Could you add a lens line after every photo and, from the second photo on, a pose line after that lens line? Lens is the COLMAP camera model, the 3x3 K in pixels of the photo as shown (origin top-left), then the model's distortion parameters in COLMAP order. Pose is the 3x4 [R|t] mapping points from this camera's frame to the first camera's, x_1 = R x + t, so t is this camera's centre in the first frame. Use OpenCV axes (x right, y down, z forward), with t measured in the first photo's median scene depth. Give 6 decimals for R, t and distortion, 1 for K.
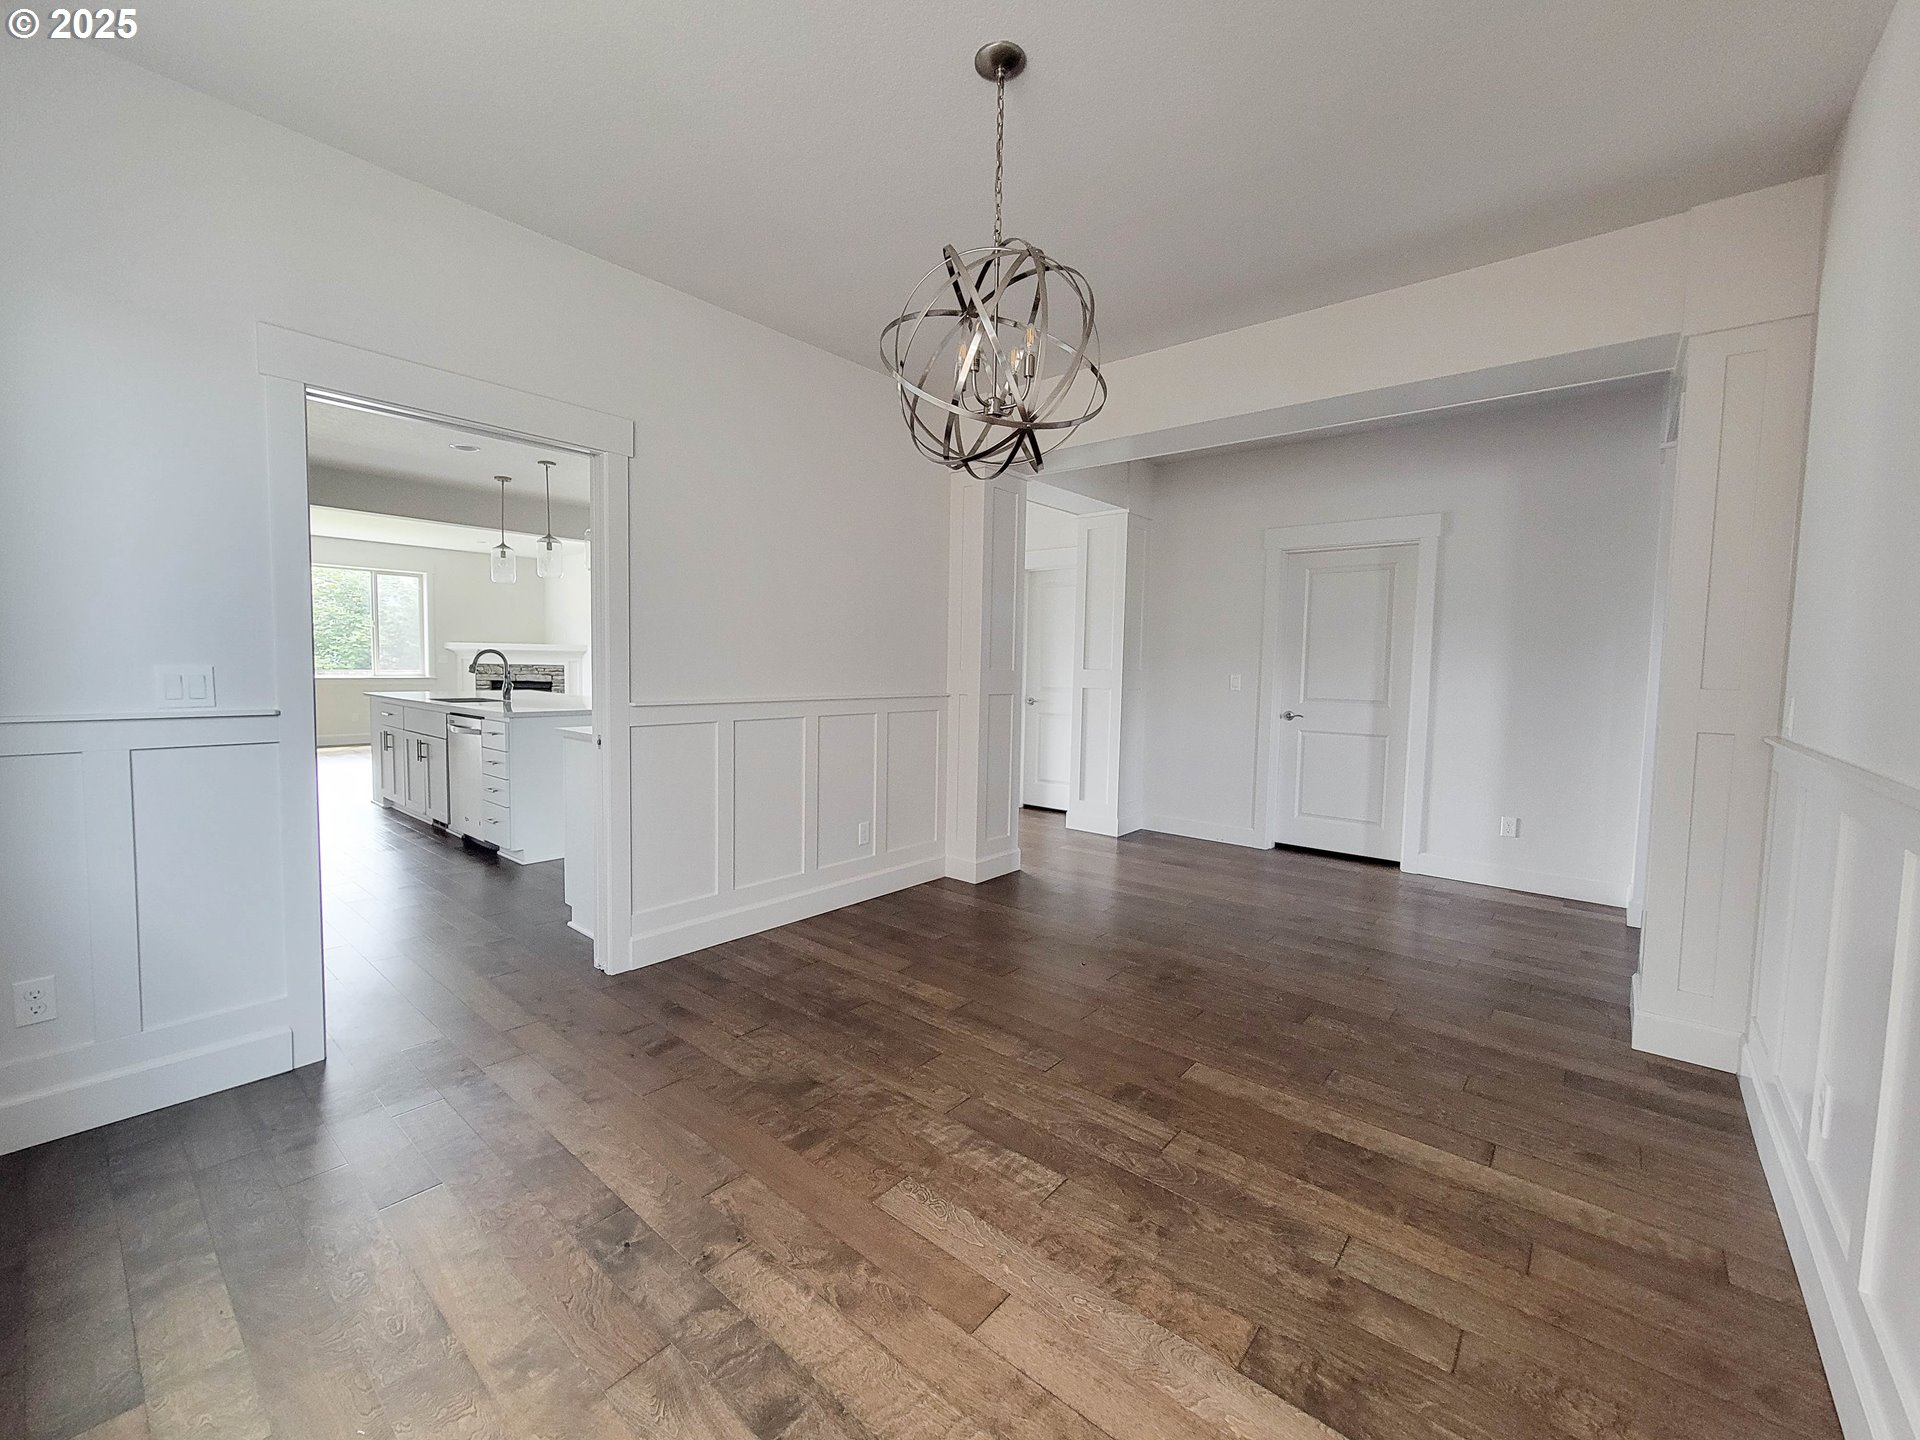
lens RADIAL K [[781.6, 0, 945.5], [0, 781.6, 716.4], [0, 0, 1]] dist [0.000957, 0.001135]
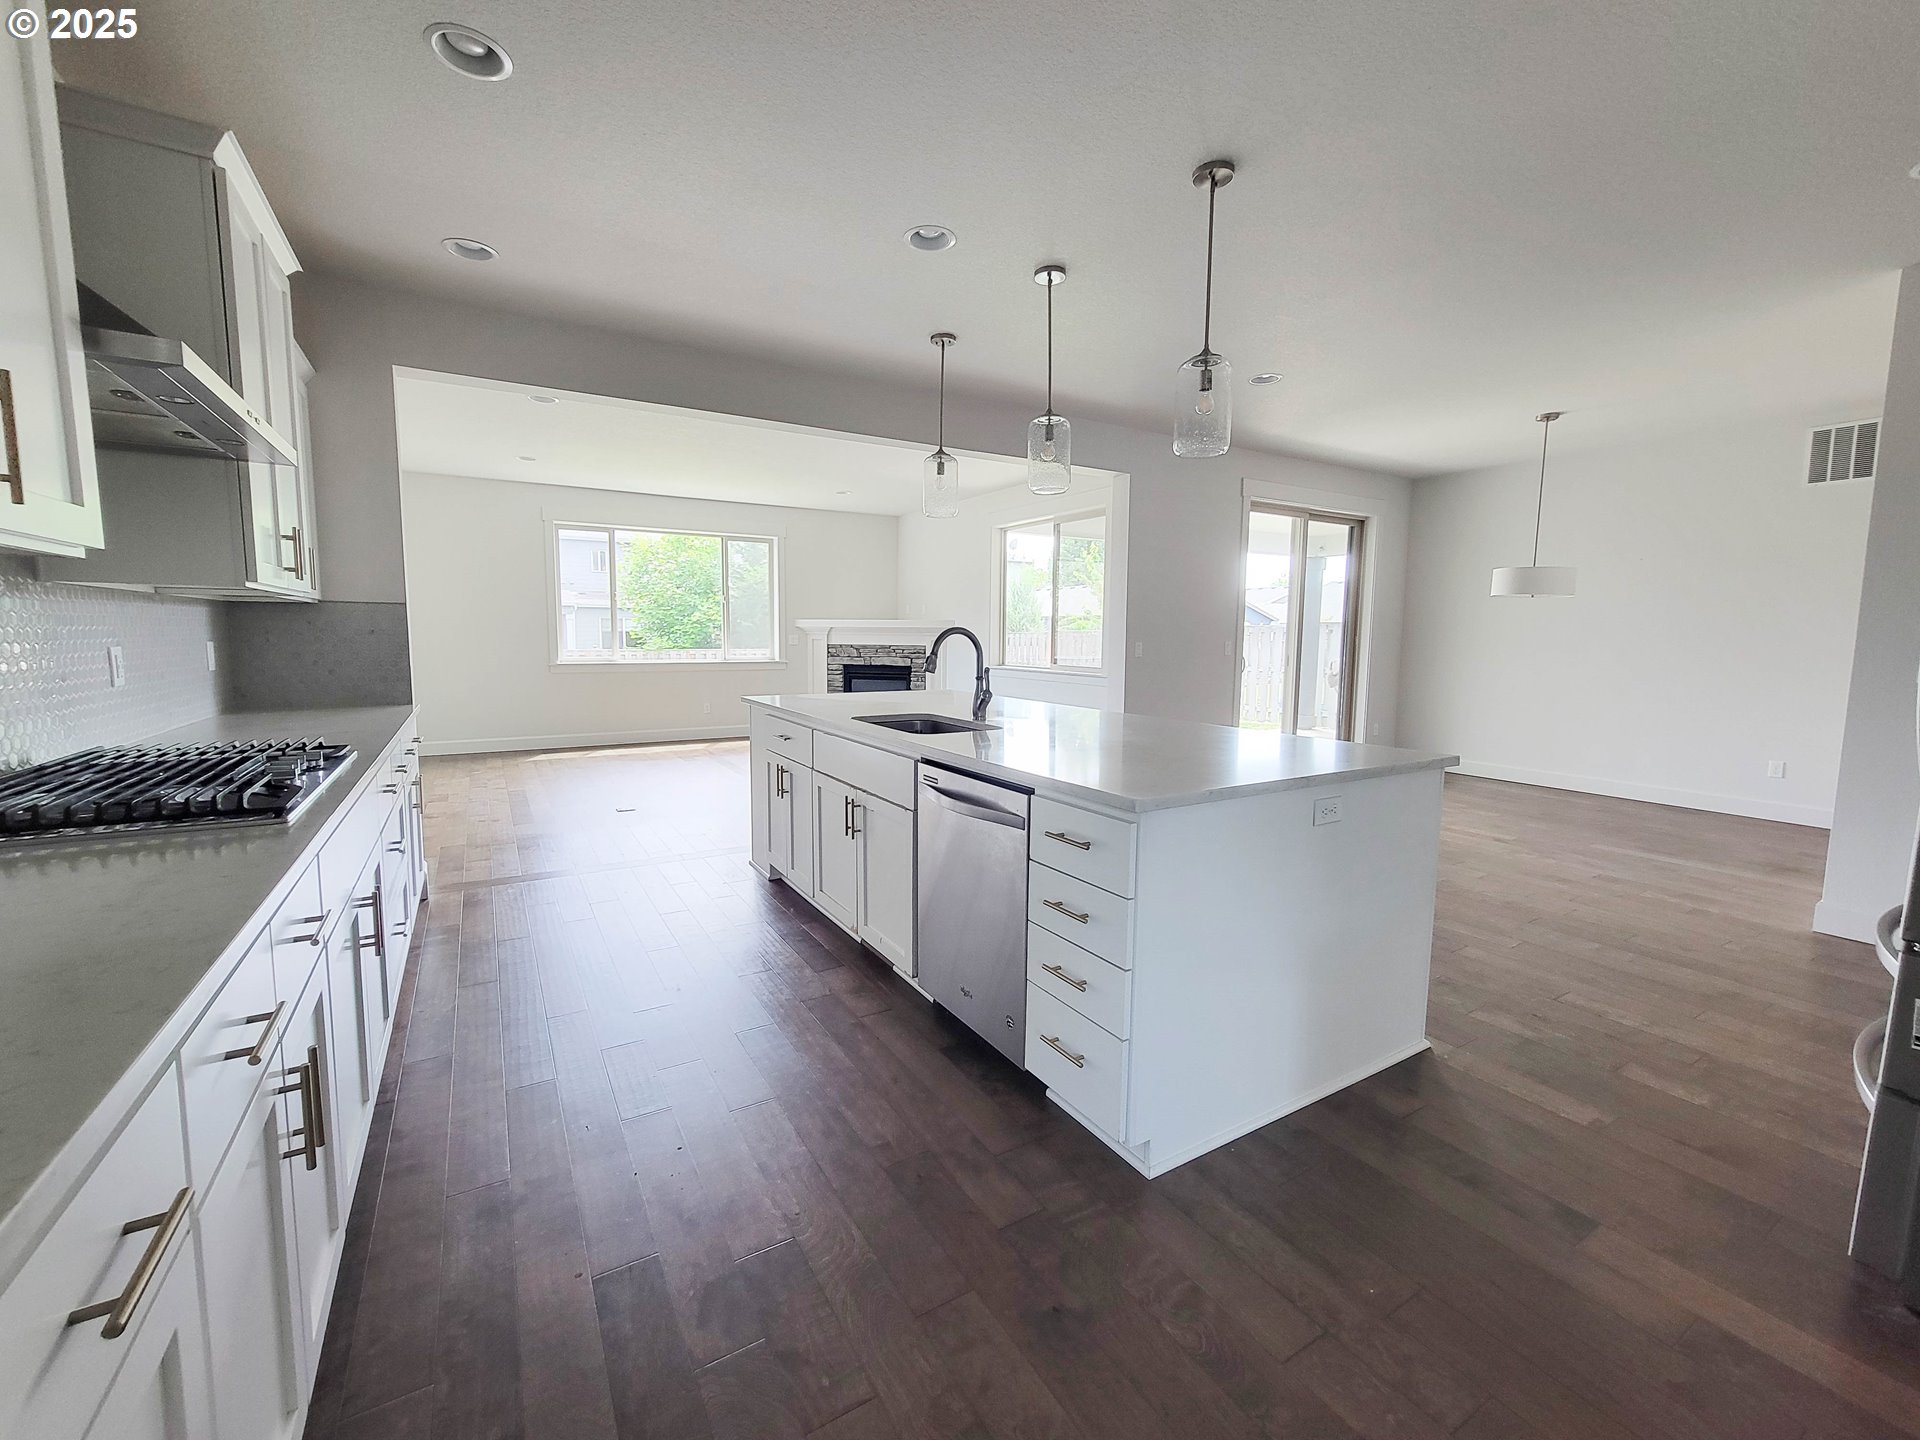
lens RADIAL K [[781.6, 0, 945.3], [0, 781.6, 710.5], [0, 0, 1]] dist [0.000957, 0.001135]
pose [[0.947277, 0.019341, -0.319831, -0.373936], [-0.010495, 0.999514, 0.029359, -0.040213], [0.320243, -0.024455, 0.947020, 0.437266]]
